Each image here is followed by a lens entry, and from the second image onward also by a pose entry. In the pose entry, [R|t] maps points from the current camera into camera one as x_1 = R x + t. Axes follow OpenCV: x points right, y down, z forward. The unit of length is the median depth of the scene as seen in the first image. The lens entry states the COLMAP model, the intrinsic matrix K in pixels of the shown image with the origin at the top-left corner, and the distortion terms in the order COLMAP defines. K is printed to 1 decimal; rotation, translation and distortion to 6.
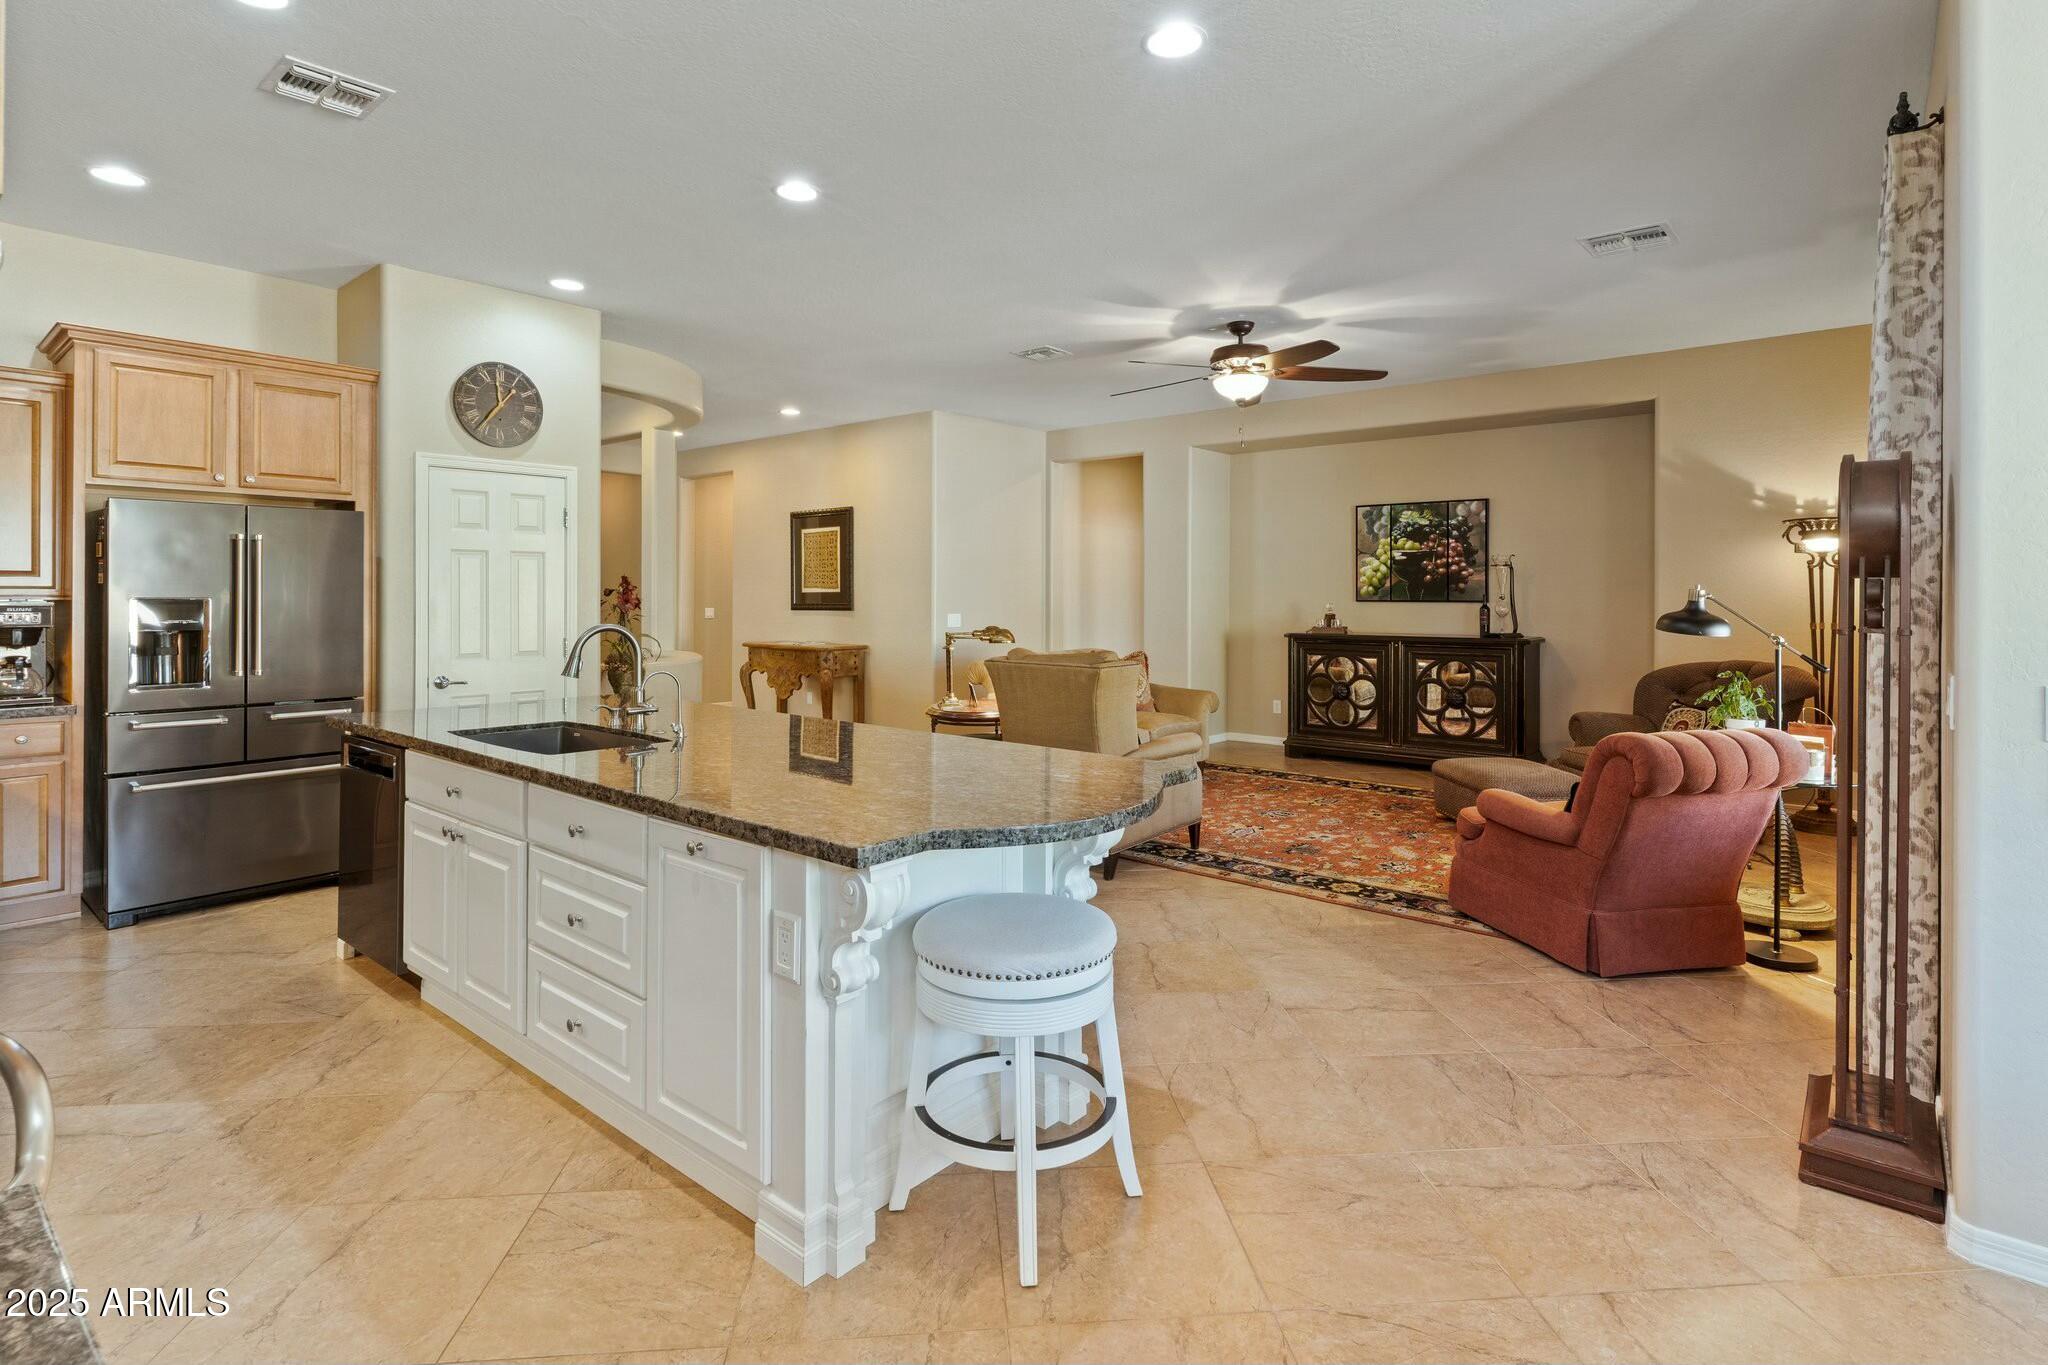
lens RADIAL K [[1012.3, 0, 1022.8], [0, 1012.3, 597.3], [0, 0, 1]] dist [0.000830, -0.000278]
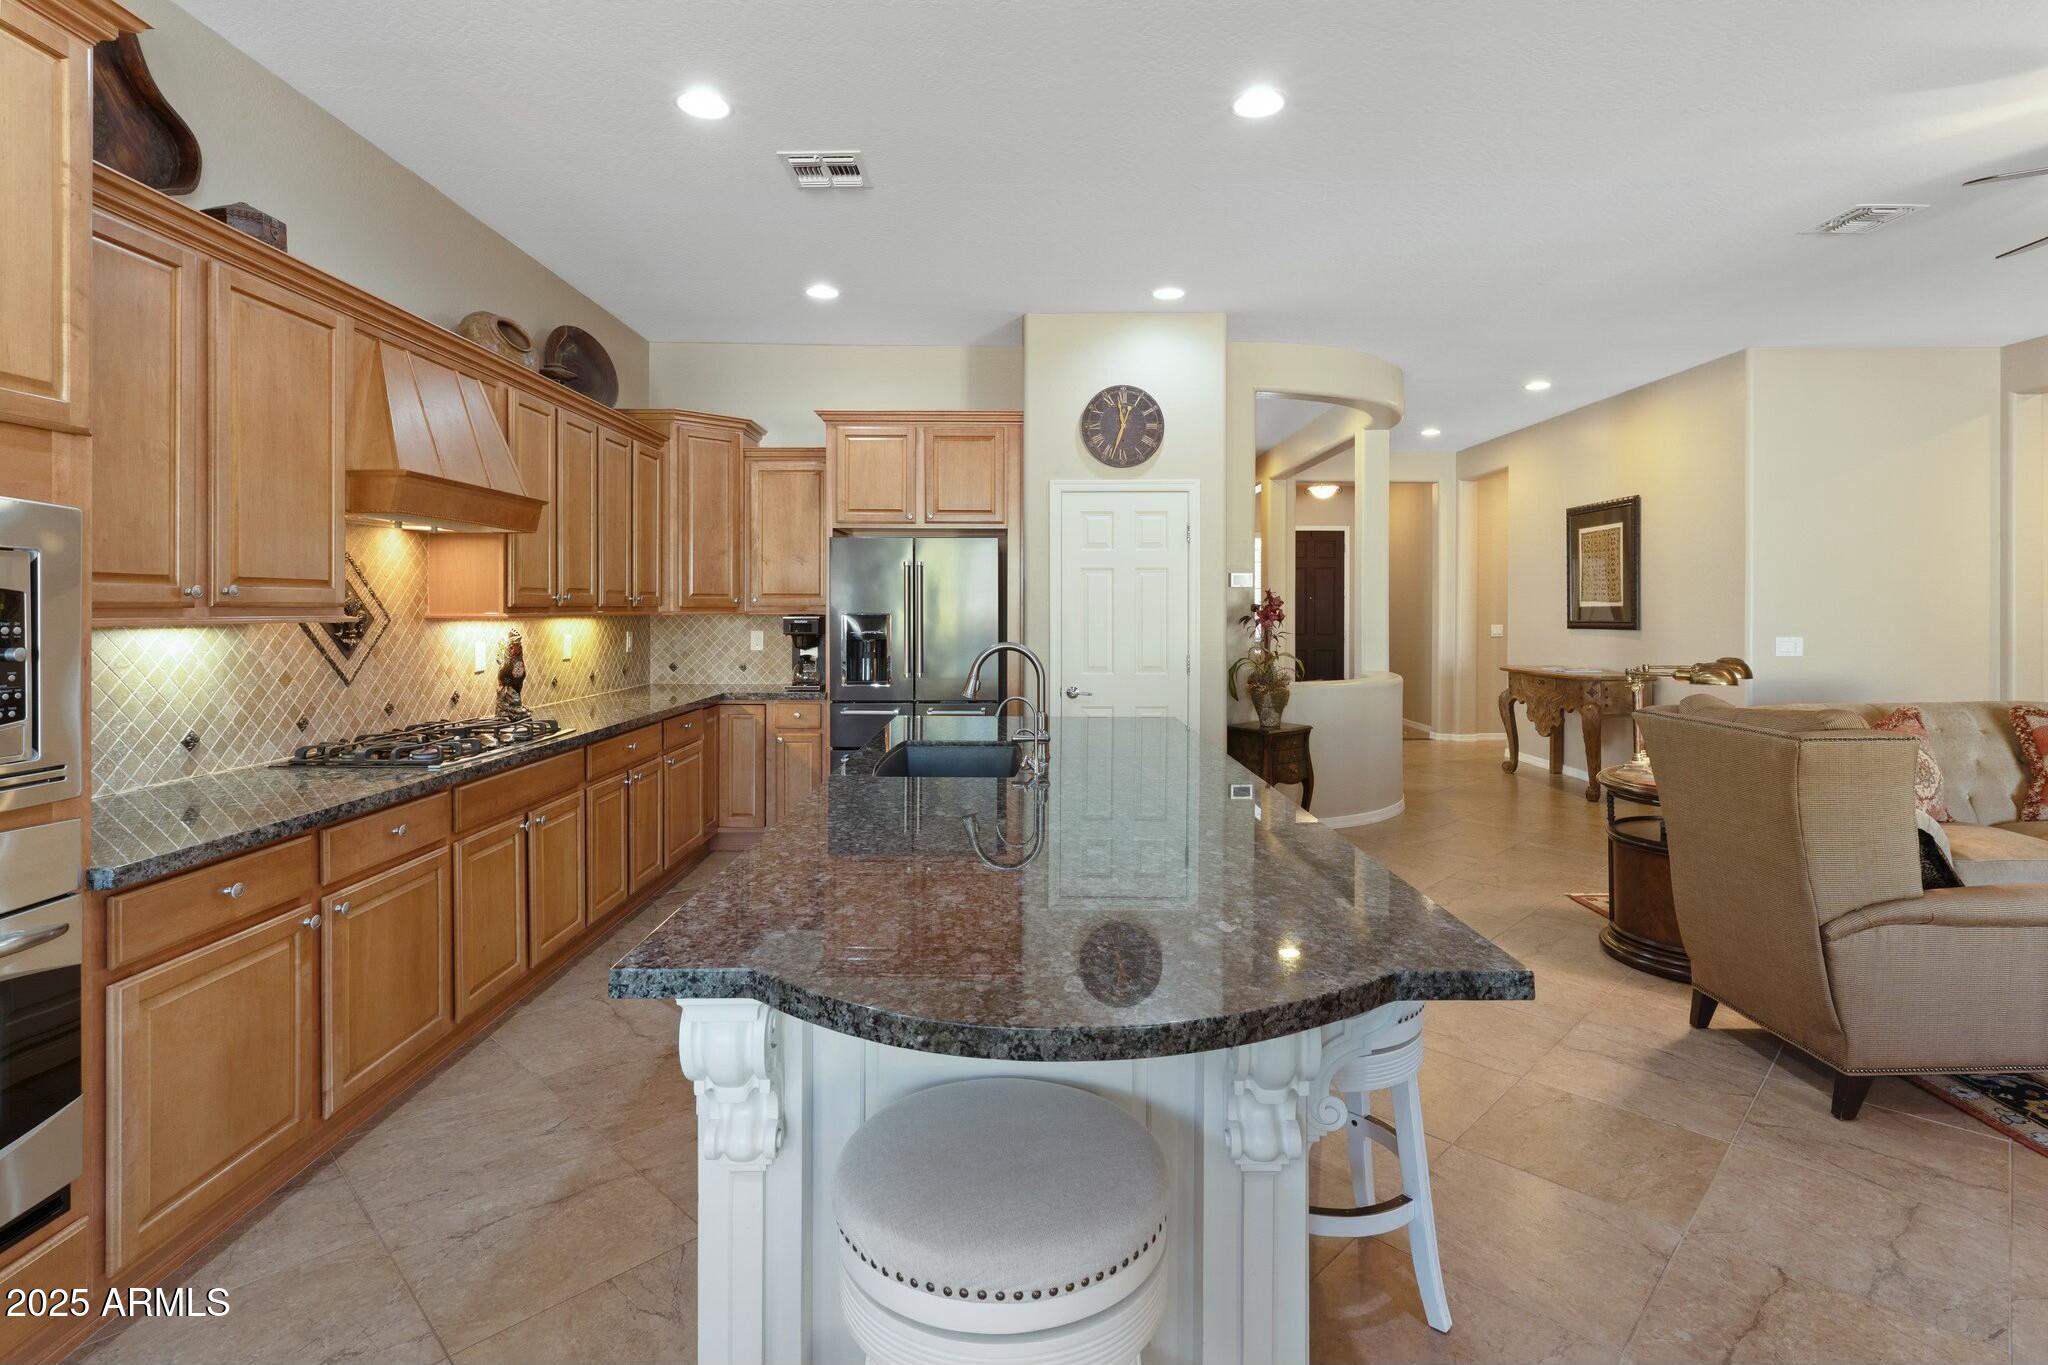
lens RADIAL K [[996.4, 0, 1032.6], [0, 996.4, 623.3], [0, 0, 1]] dist [0.001179, 0.000090]
pose [[0.643877, 0.010413, -0.765059, 0.130989], [-0.001438, 0.999922, 0.012399, -0.001405], [0.765128, -0.006883, 0.643841, 0.178509]]
